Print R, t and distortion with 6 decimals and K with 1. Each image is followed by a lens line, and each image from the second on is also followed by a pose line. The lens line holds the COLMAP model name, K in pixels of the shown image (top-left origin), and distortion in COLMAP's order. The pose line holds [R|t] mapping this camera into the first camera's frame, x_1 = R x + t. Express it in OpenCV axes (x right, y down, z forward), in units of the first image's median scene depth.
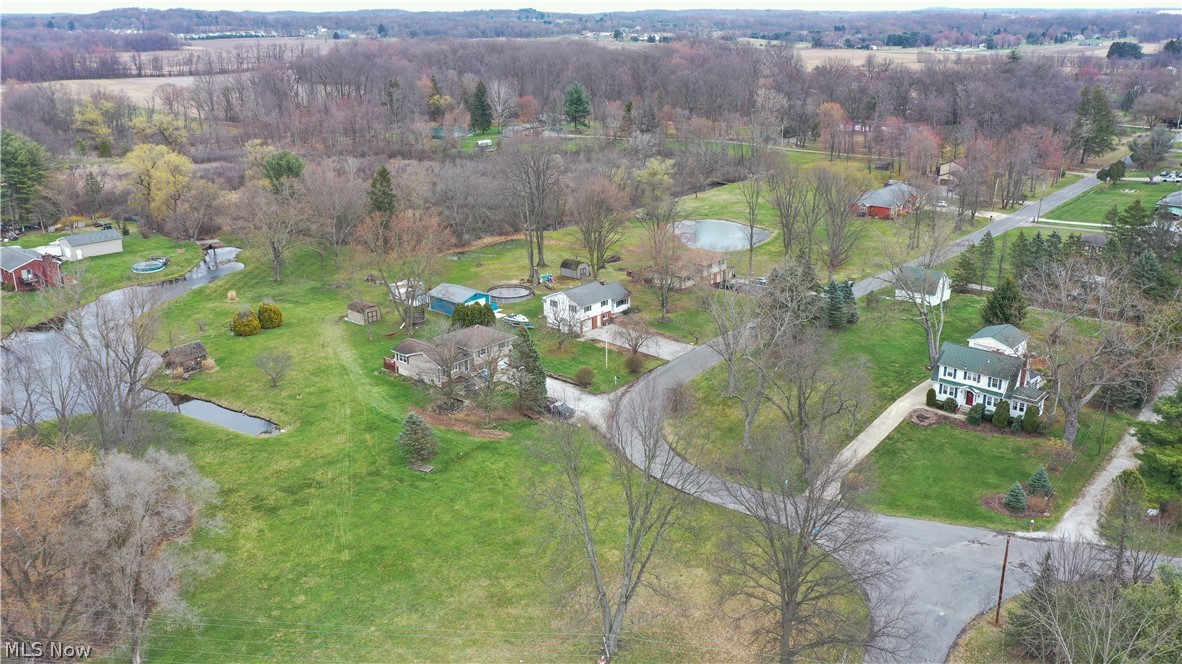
lens RADIAL K [[960.6, 0, 591.0], [0, 960.6, 332.0], [0, 0, 1]] dist [0.009523, 0.007331]
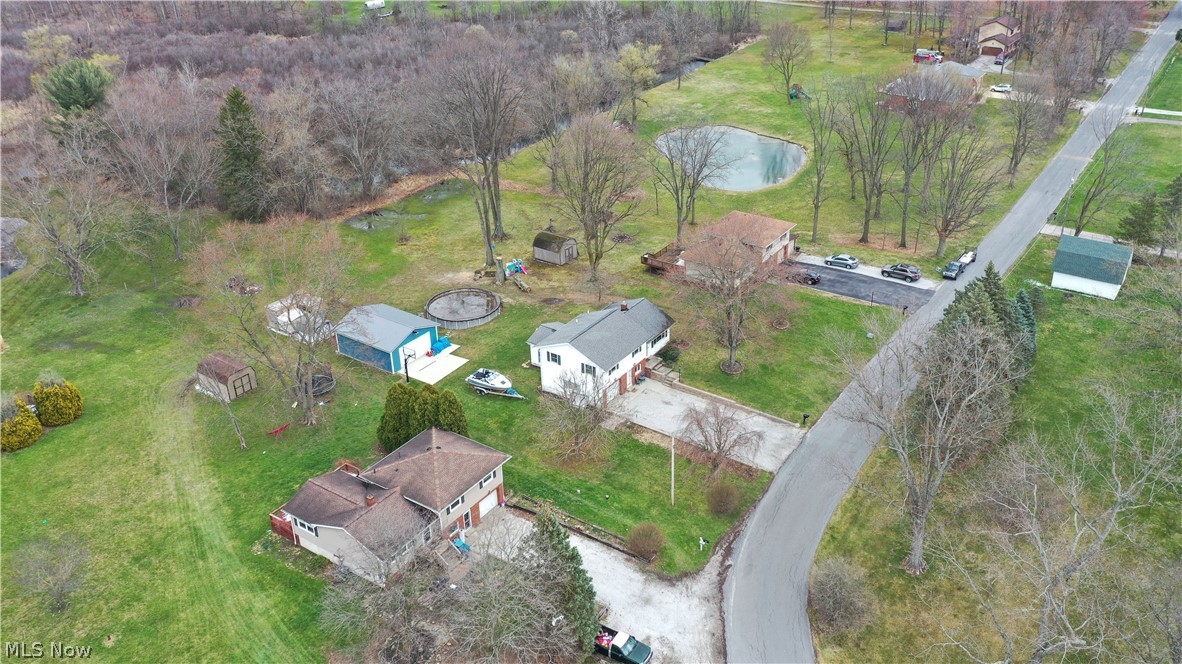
lens RADIAL K [[971.1, 0, 623.3], [0, 971.1, 331.1], [0, 0, 1]] dist [0.011608, 0.010327]
pose [[0.989715, -0.075986, 0.121205, -0.061780], [0.054492, 0.983640, 0.171707, -0.134566], [-0.132269, -0.163336, 0.977664, 0.369433]]
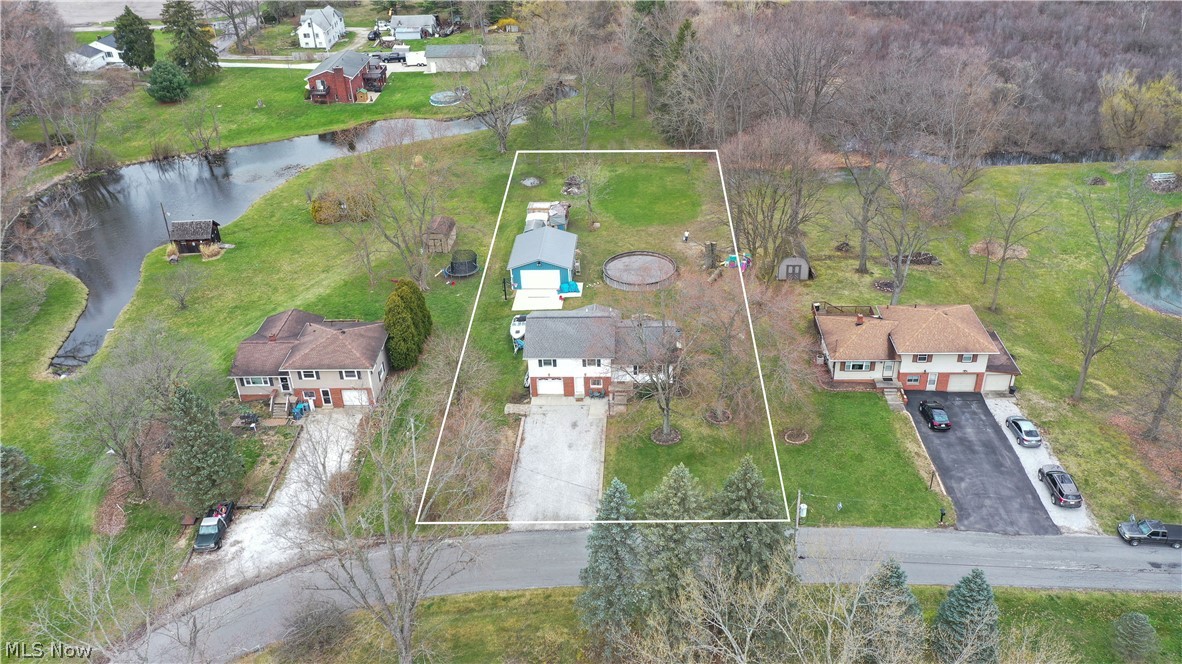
lens RADIAL K [[960.6, 0, 591.0], [0, 960.6, 332.0], [0, 0, 1]] dist [0.009523, 0.007331]
pose [[0.629693, 0.377664, -0.678865, 0.353150], [-0.216772, 0.924585, 0.313292, -0.202003], [0.745987, -0.050119, 0.664072, 0.574746]]
